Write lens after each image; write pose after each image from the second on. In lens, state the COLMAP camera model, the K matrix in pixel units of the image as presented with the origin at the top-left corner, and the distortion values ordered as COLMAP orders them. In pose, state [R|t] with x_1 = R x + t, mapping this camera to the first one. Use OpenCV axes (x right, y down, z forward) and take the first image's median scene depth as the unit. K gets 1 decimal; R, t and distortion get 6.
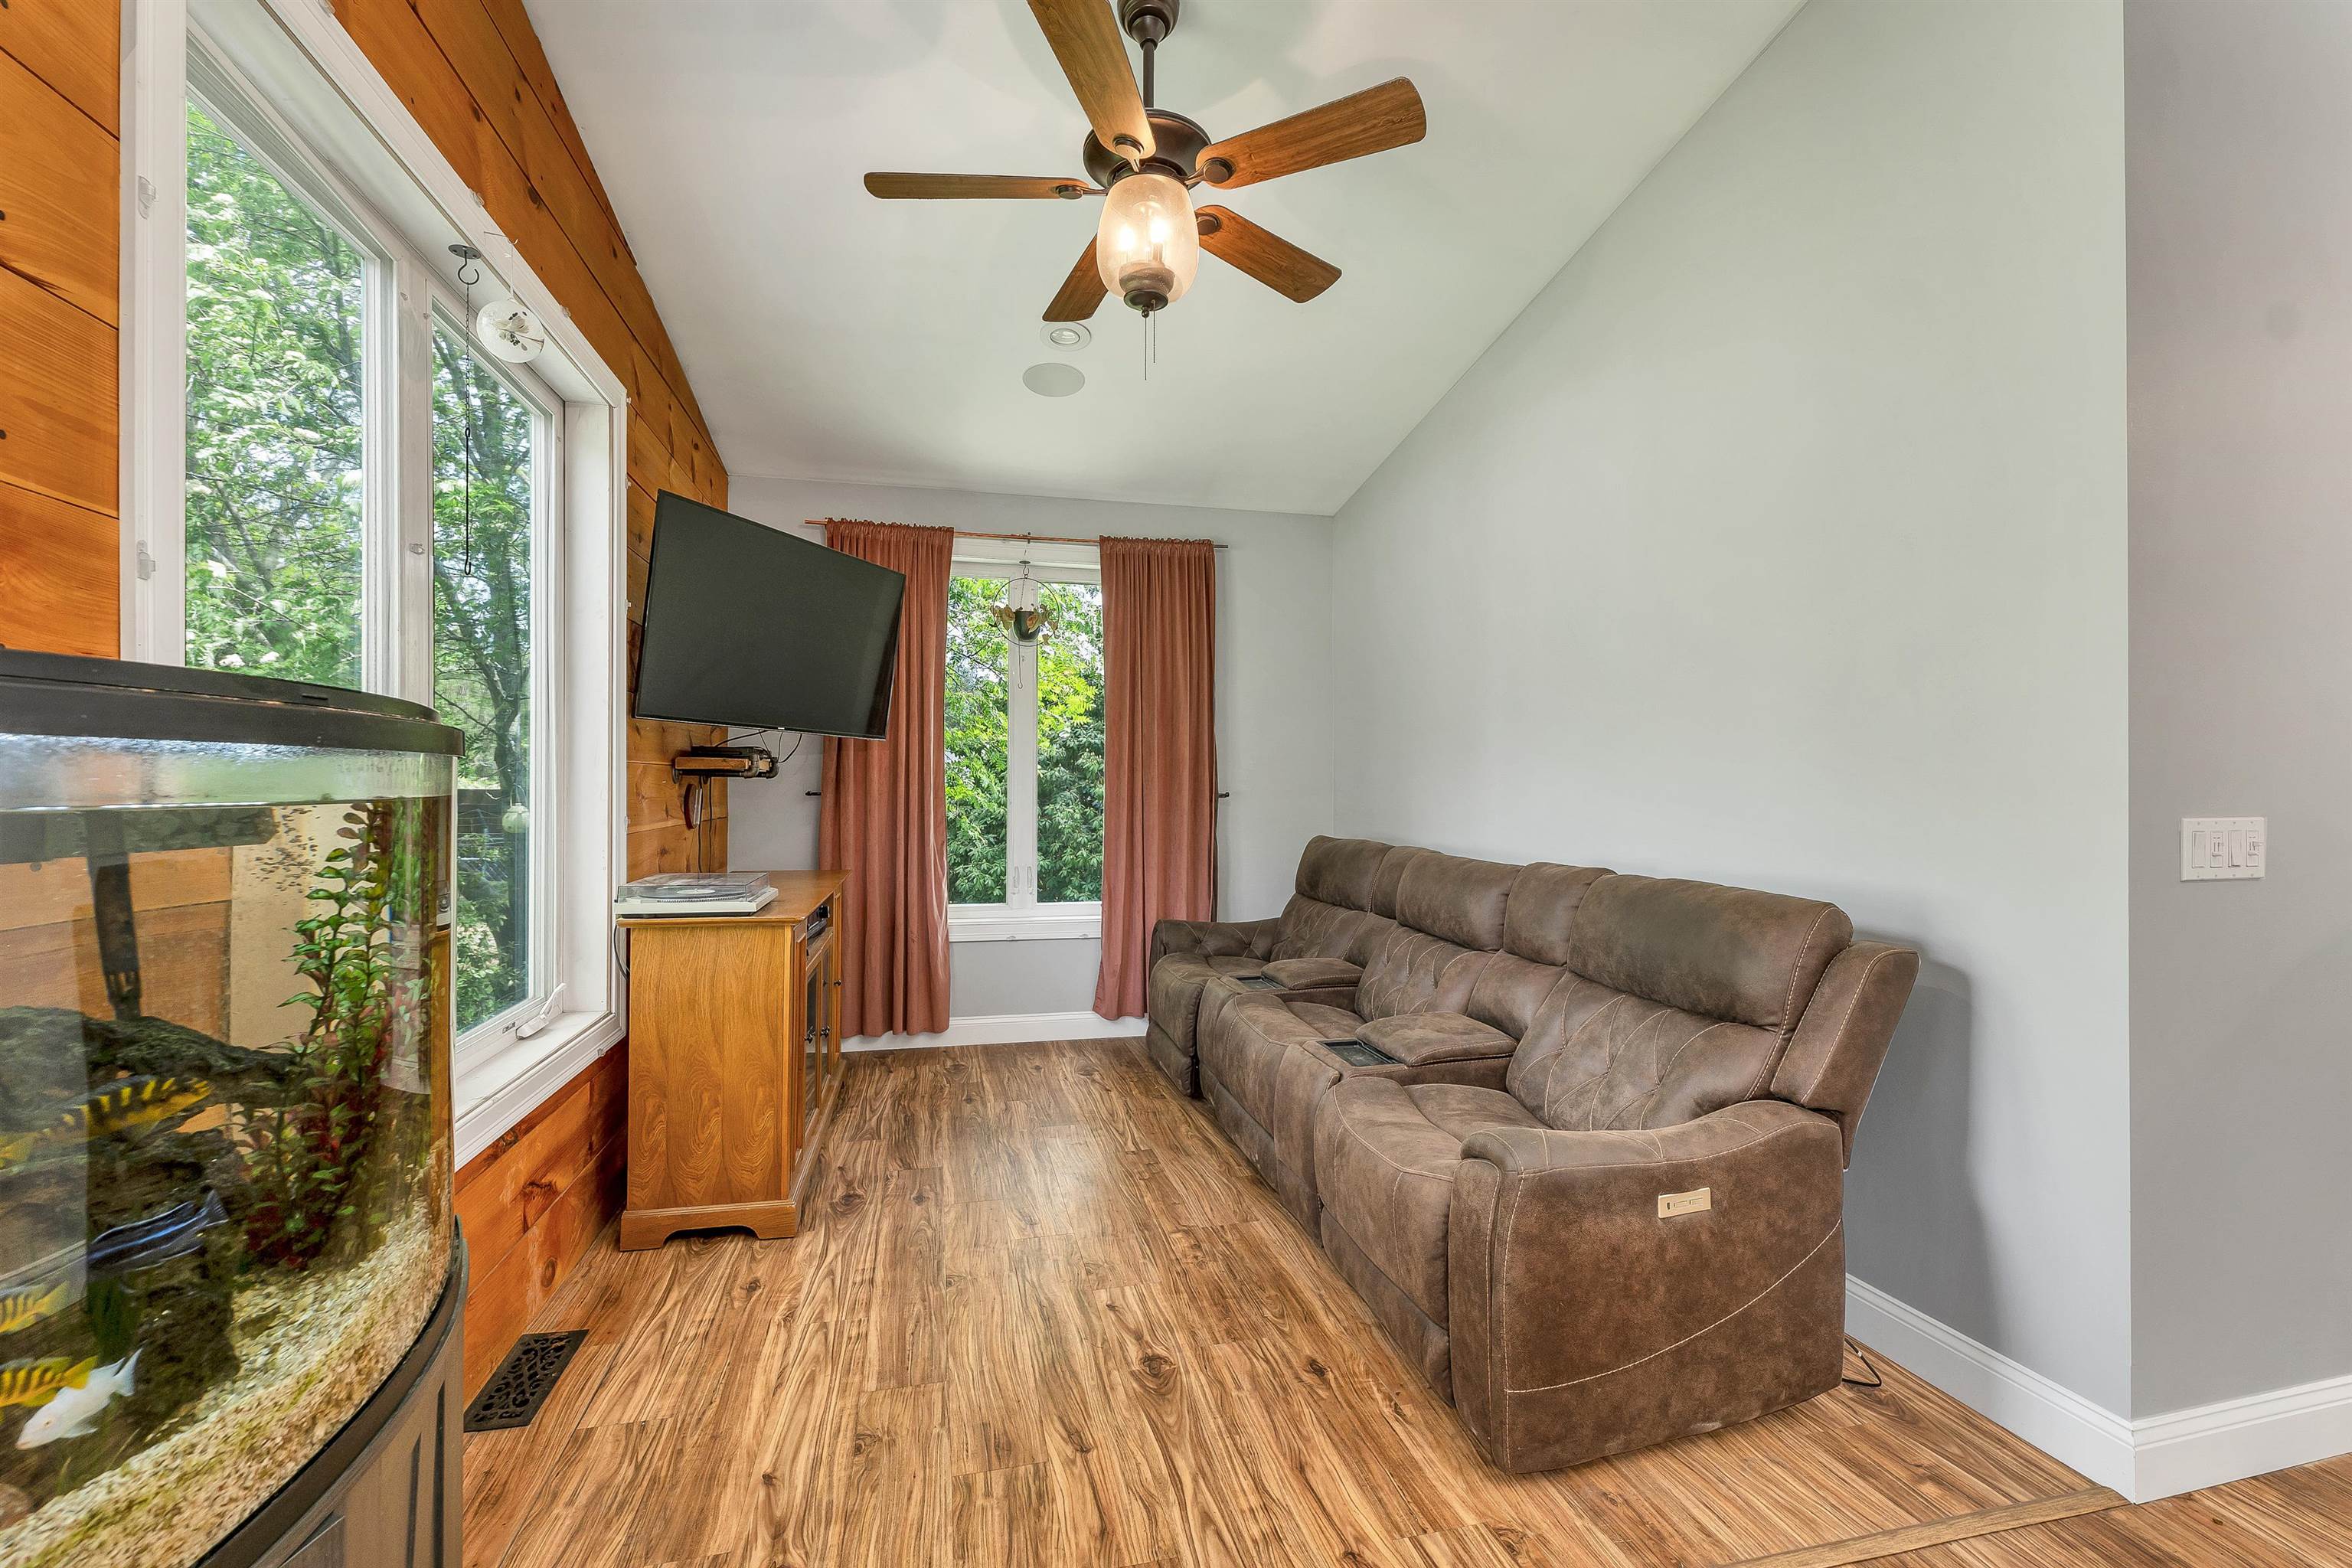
lens RADIAL K [[1005.2, 0, 1156.1], [0, 1005.2, 768.9], [0, 0, 1]] dist [-0.000212, -0.000452]
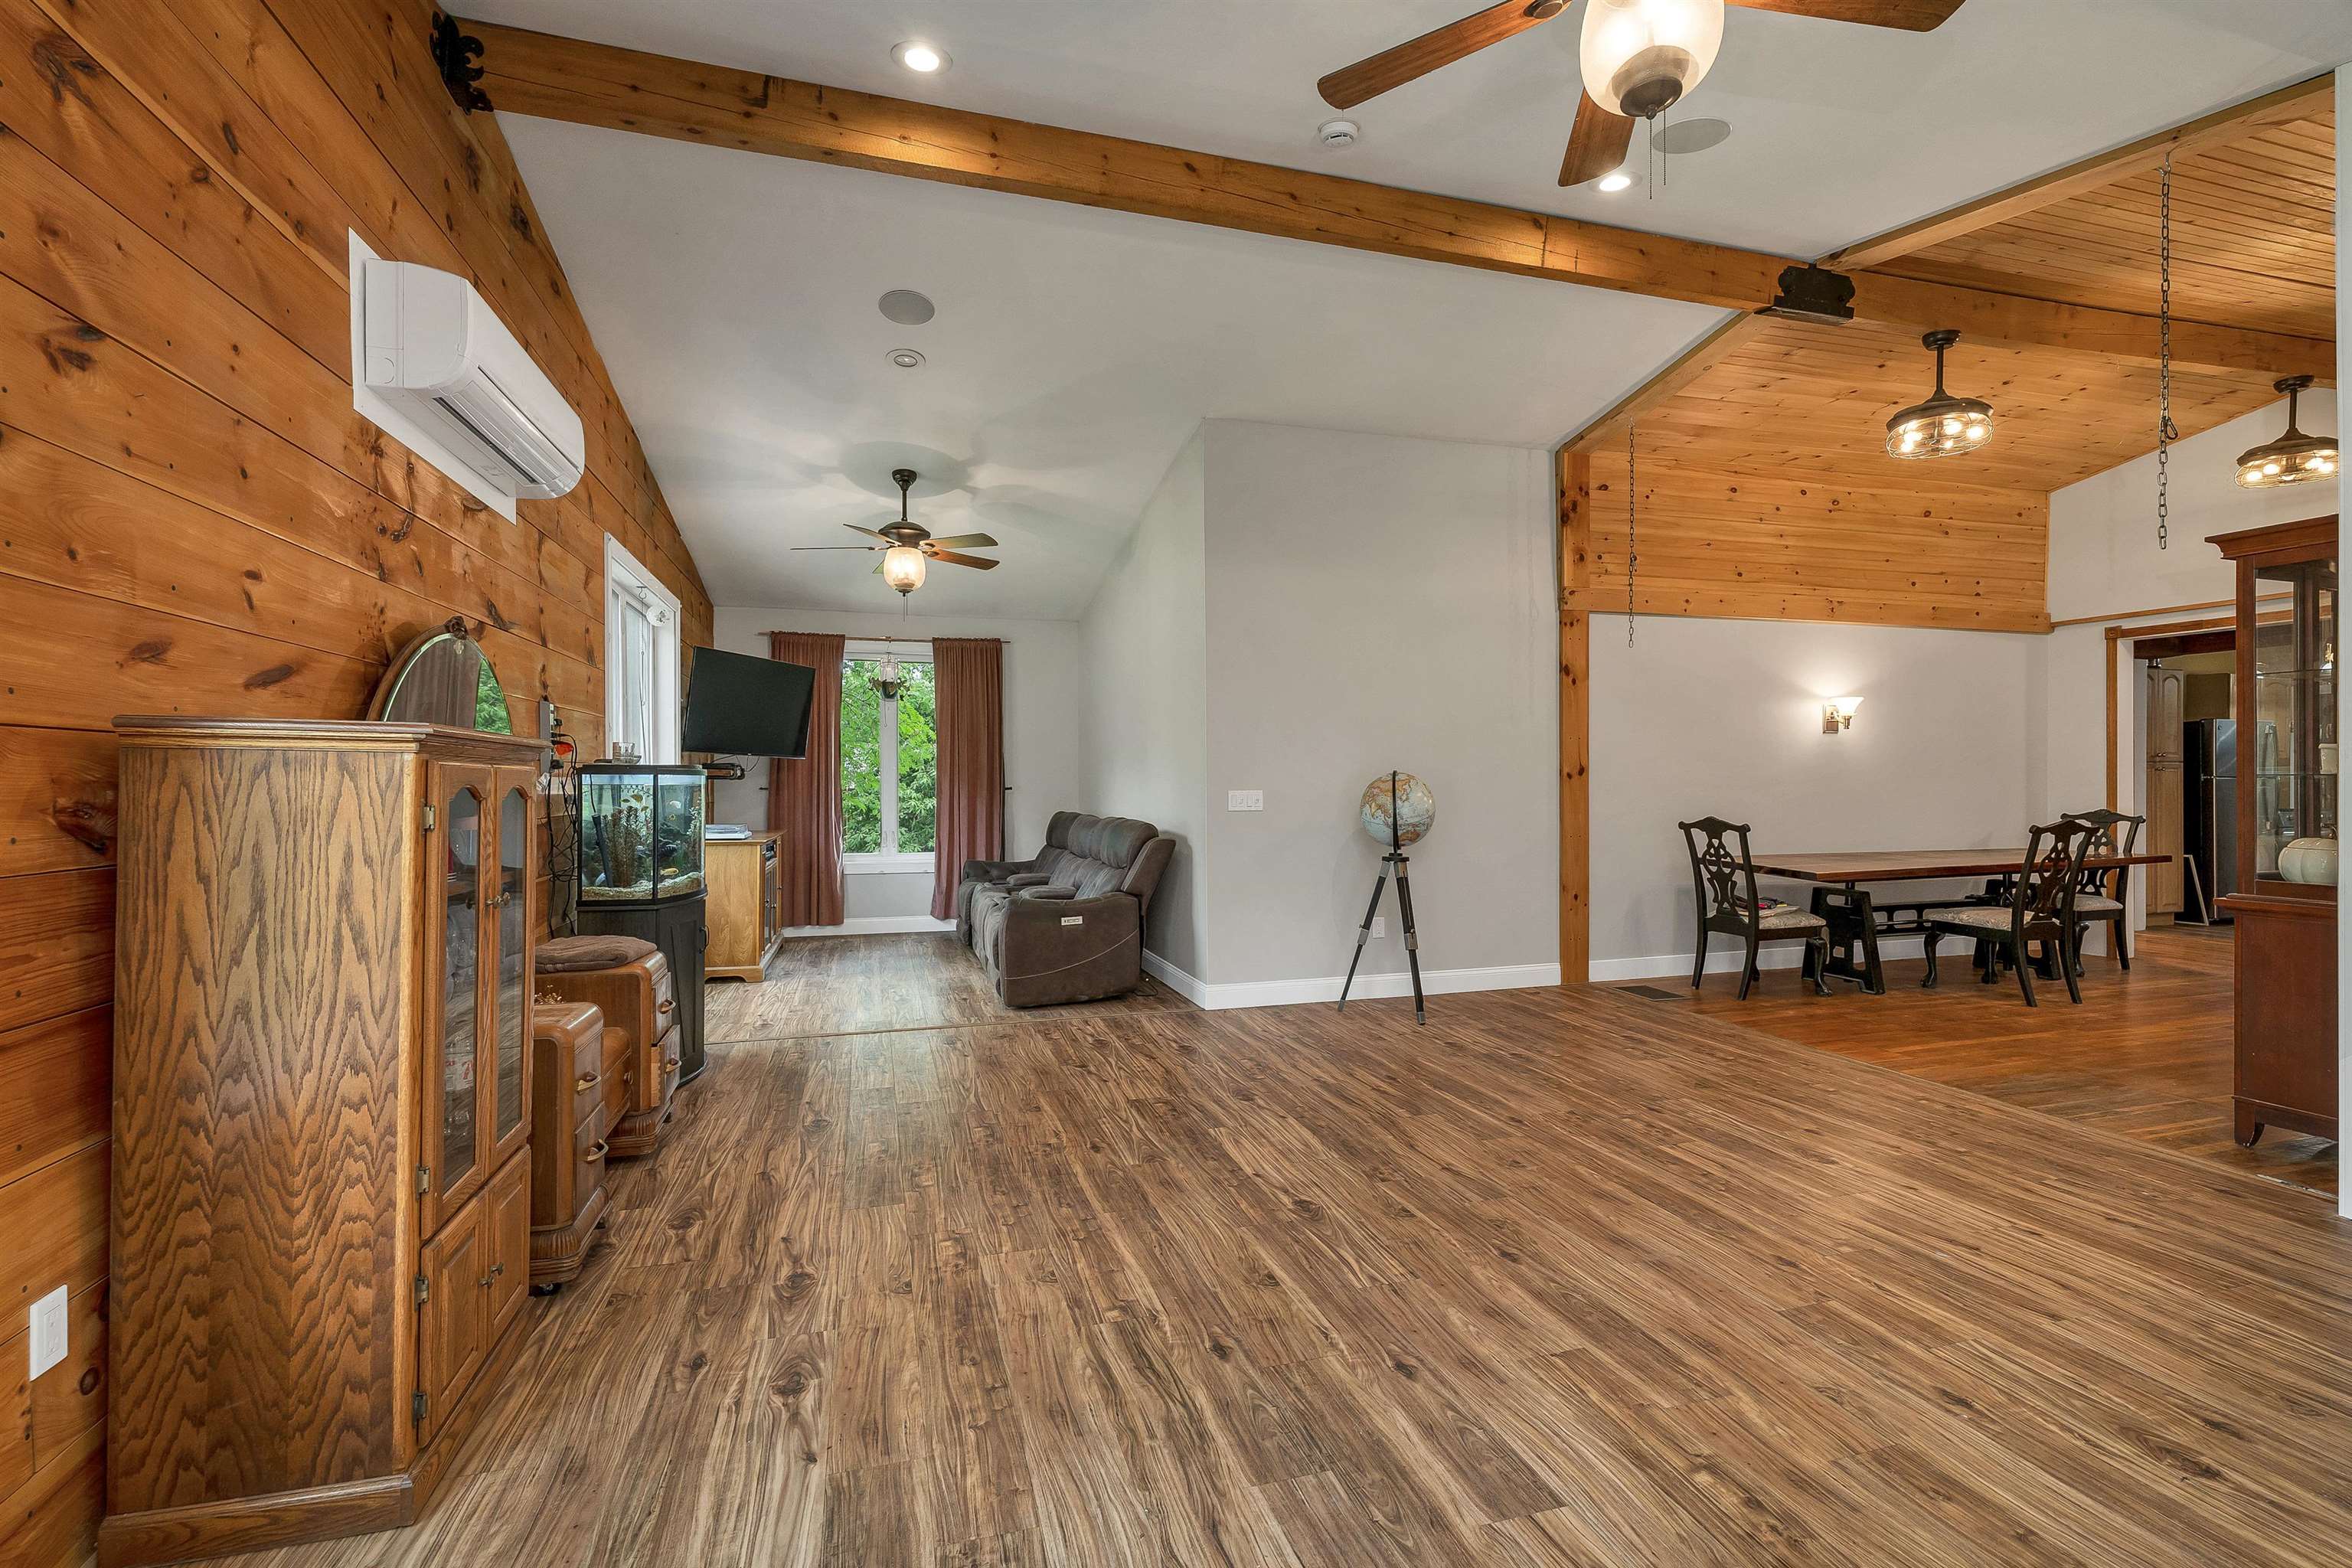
lens RADIAL K [[1005.2, 0, 1122.9], [0, 1005.2, 783.3], [0, 0, 1]] dist [-0.000212, -0.000452]
pose [[0.999607, -0.006775, 0.027186, 0.432473], [0.006400, 0.999884, 0.013842, -0.008480], [-0.027276, -0.013663, 0.999535, -1.408162]]
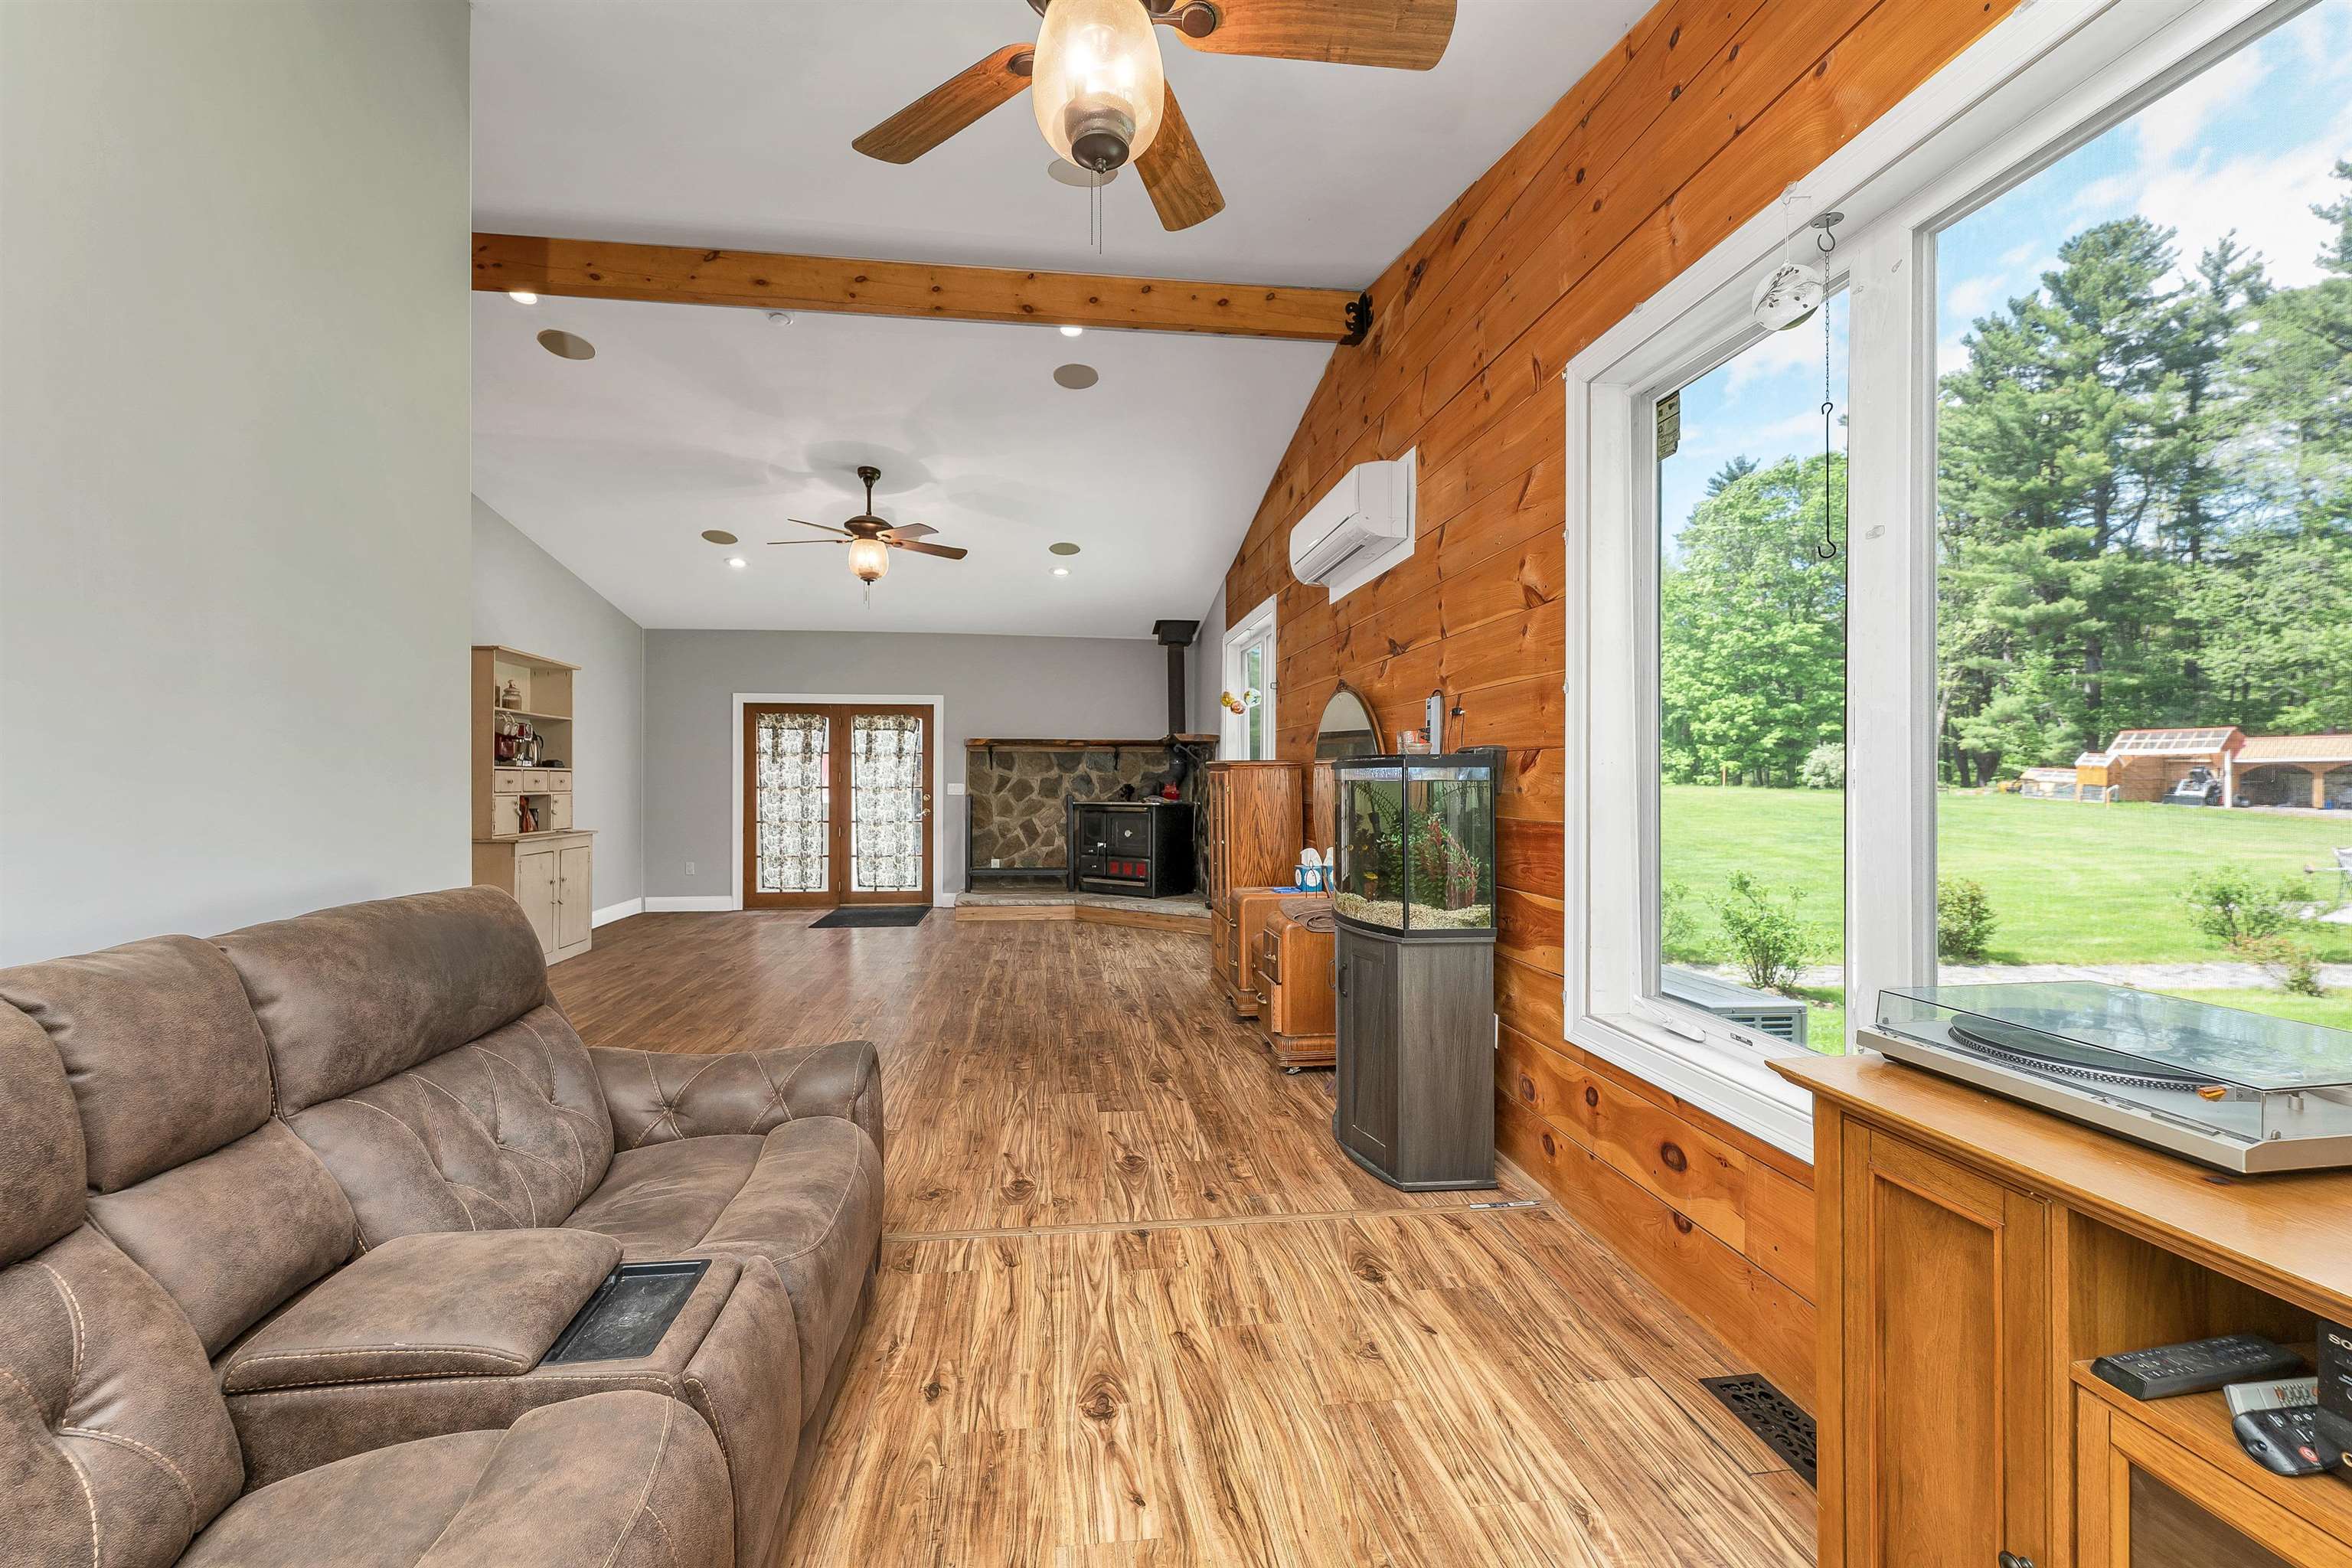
lens RADIAL K [[1005.2, 0, 1180.1], [0, 1005.2, 775.0], [0, 0, 1]] dist [-0.000212, -0.000452]
pose [[-0.996716, -0.005669, 0.080774, -0.122768], [-0.006798, 0.999883, -0.013715, 0.022422], [-0.080687, -0.014219, -0.996638, 1.634095]]
